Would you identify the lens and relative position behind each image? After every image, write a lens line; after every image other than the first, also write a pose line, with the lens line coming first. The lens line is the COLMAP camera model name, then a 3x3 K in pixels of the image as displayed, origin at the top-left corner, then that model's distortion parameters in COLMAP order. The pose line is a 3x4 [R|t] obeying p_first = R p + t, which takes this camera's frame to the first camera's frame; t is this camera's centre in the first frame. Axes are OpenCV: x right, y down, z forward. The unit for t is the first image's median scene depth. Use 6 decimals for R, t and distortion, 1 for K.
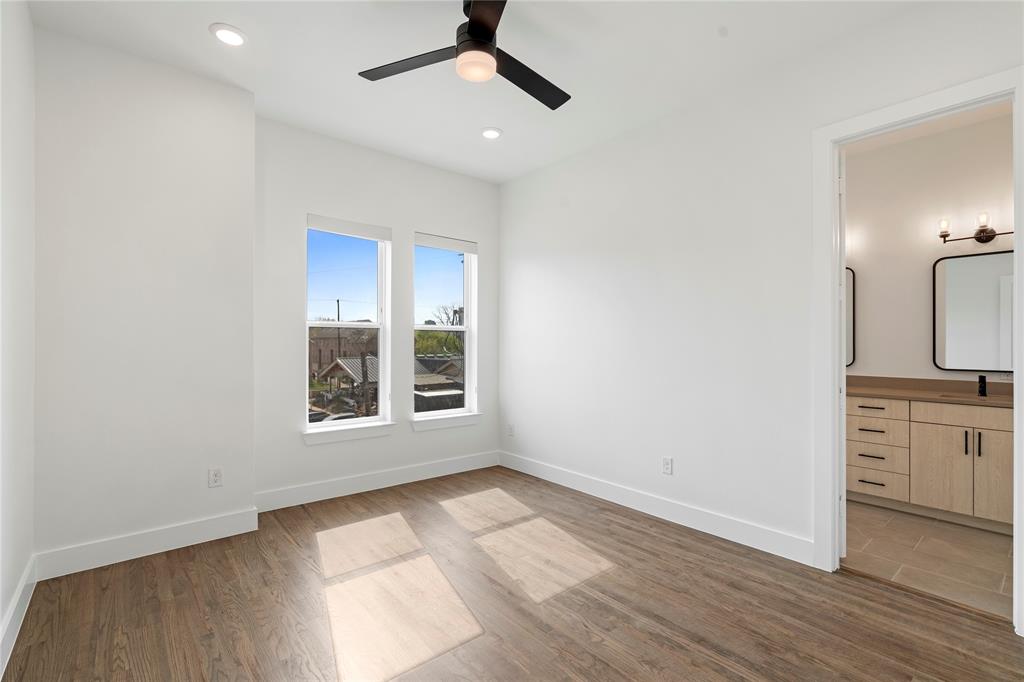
lens RADIAL K [[463.4, 0, 514.0], [0, 463.4, 337.6], [0, 0, 1]] dist [-0.000891, 0.000066]
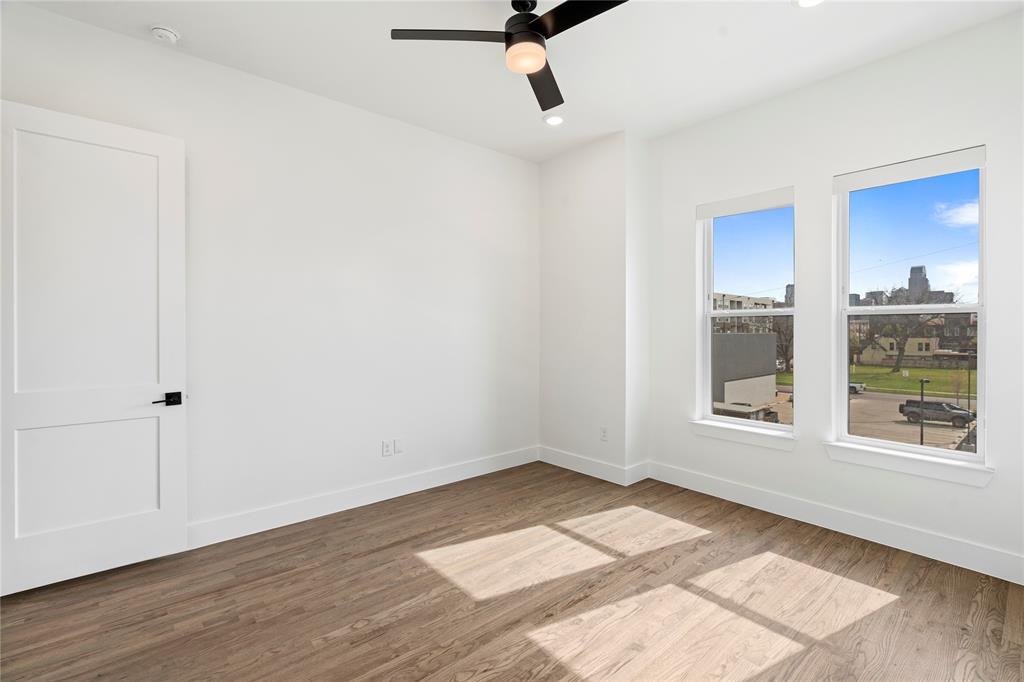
lens RADIAL K [[463.4, 0, 514.0], [0, 463.4, 337.6], [0, 0, 1]] dist [-0.000891, 0.000066]
pose [[-0.001360, 0.010130, -0.999948, 0.614682], [0.013376, 0.999859, 0.010111, 0.006185], [0.999910, -0.013362, -0.001495, 0.659318]]
